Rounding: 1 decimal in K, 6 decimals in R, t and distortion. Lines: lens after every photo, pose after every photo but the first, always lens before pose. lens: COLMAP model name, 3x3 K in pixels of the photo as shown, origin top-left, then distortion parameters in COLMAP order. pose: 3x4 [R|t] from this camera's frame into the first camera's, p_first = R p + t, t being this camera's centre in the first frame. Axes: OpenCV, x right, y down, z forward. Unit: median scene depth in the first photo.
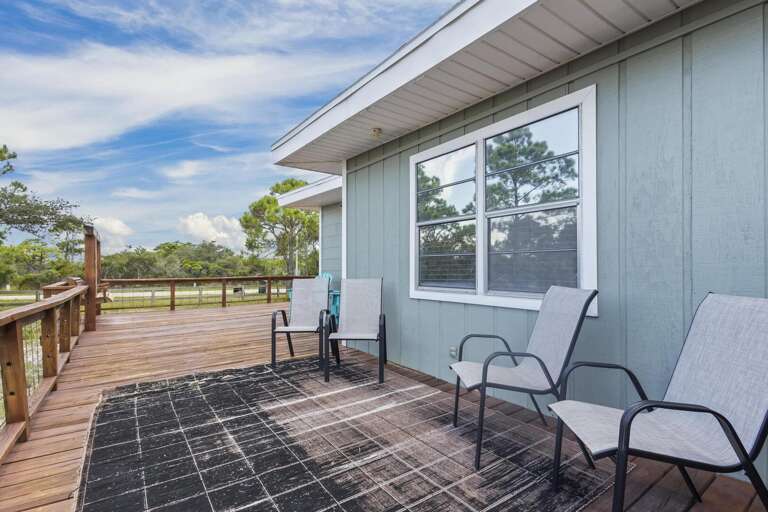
lens RADIAL K [[372.3, 0, 393.8], [0, 372.3, 267.9], [0, 0, 1]] dist [-0.002841, -0.000237]
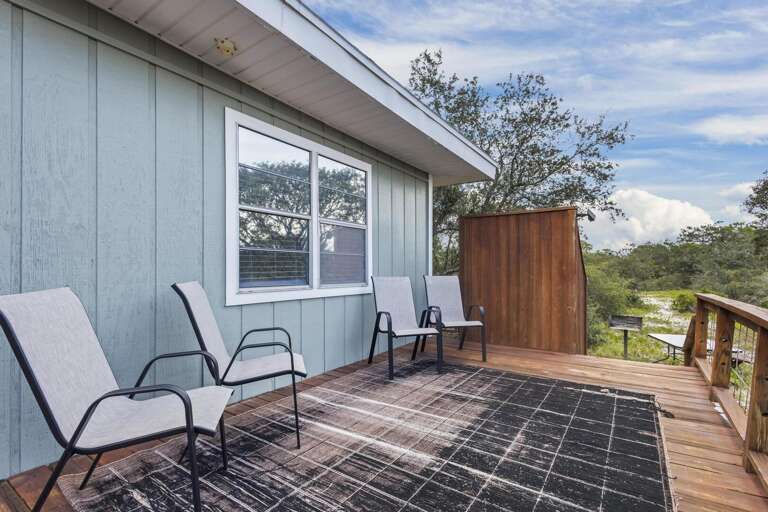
lens RADIAL K [[358.4, 0, 382.4], [0, 358.4, 263.8], [0, 0, 1]] dist [0.009199, 0.000515]
pose [[-0.321243, 0.013931, 0.946894, -0.998977], [-0.005425, 0.999848, -0.016551, 0.014164], [-0.946981, -0.010454, -0.321119, 1.339334]]
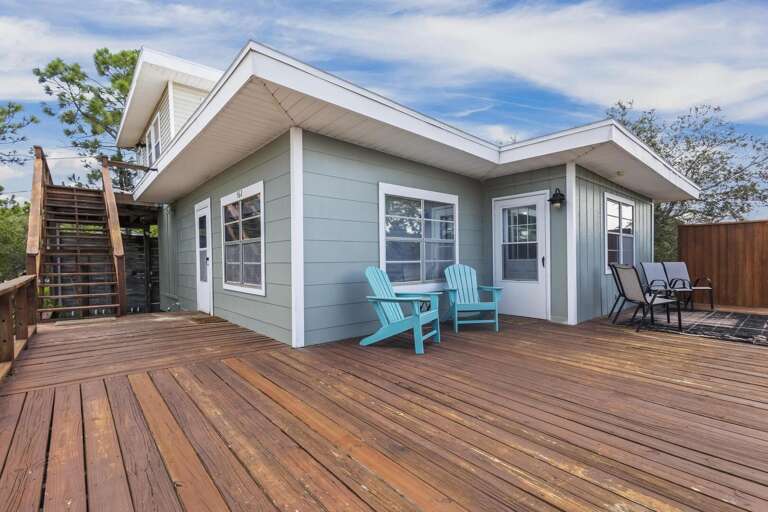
lens RADIAL K [[358.4, 0, 387.9], [0, 358.4, 260.7], [0, 0, 1]] dist [0.009199, 0.000515]
pose [[-0.092660, 0.011641, 0.995630, -1.982819], [0.007847, 0.999909, -0.010960, 0.042949], [-0.995667, 0.006797, -0.092743, 2.837588]]
